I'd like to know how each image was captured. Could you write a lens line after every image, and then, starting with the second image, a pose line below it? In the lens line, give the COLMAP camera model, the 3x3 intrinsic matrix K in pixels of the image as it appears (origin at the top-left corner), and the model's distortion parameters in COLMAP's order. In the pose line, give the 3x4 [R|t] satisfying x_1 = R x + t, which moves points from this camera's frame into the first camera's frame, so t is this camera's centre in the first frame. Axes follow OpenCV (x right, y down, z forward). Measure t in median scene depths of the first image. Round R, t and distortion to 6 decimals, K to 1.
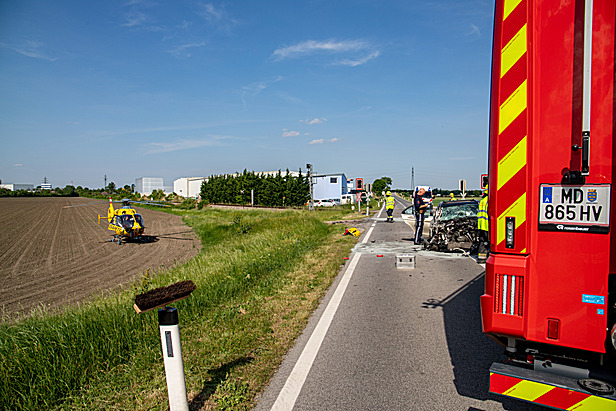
lens RADIAL K [[416.2, 0, 311.0], [0, 416.2, 209.0], [0, 0, 1]] dist [-0.059394, 0.001042]
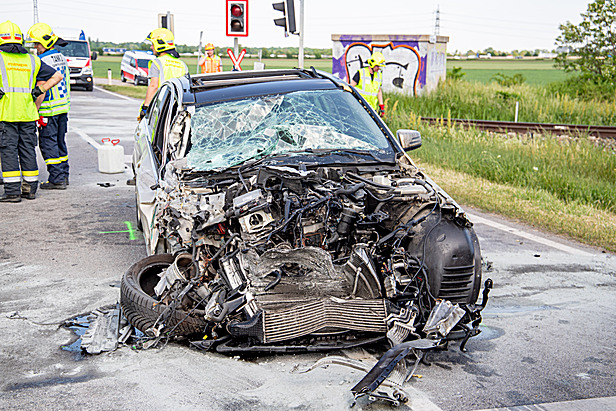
lens RADIAL K [[687.5, 0, 309.0], [0, 687.5, 202.5], [0, 0, 1]] dist [0.072268, 0.000000]
pose [[0.823905, -0.103349, 0.557225, 0.213201], [0.002183, 0.983803, 0.179240, -0.025441], [-0.566724, -0.146461, 0.810786, 0.880869]]
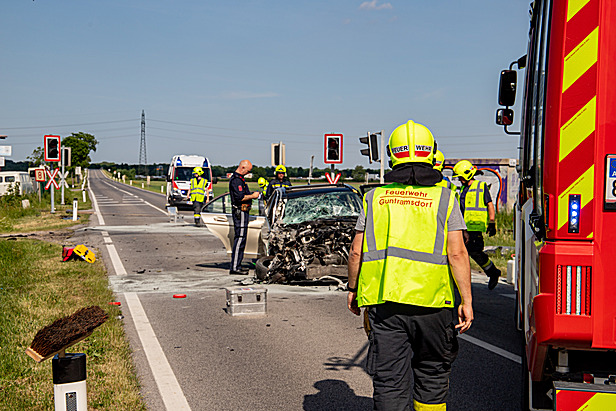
lens RADIAL K [[1006.7, 0, 309.4], [0, 1006.7, 206.2], [0, 0, 1]] dist [0.188906, 0.000000]
pose [[0.907417, -0.002315, 0.420226, -0.229603], [0.004270, 0.999984, -0.003710, 0.013038], [-0.420210, 0.005161, 0.907412, -0.168418]]
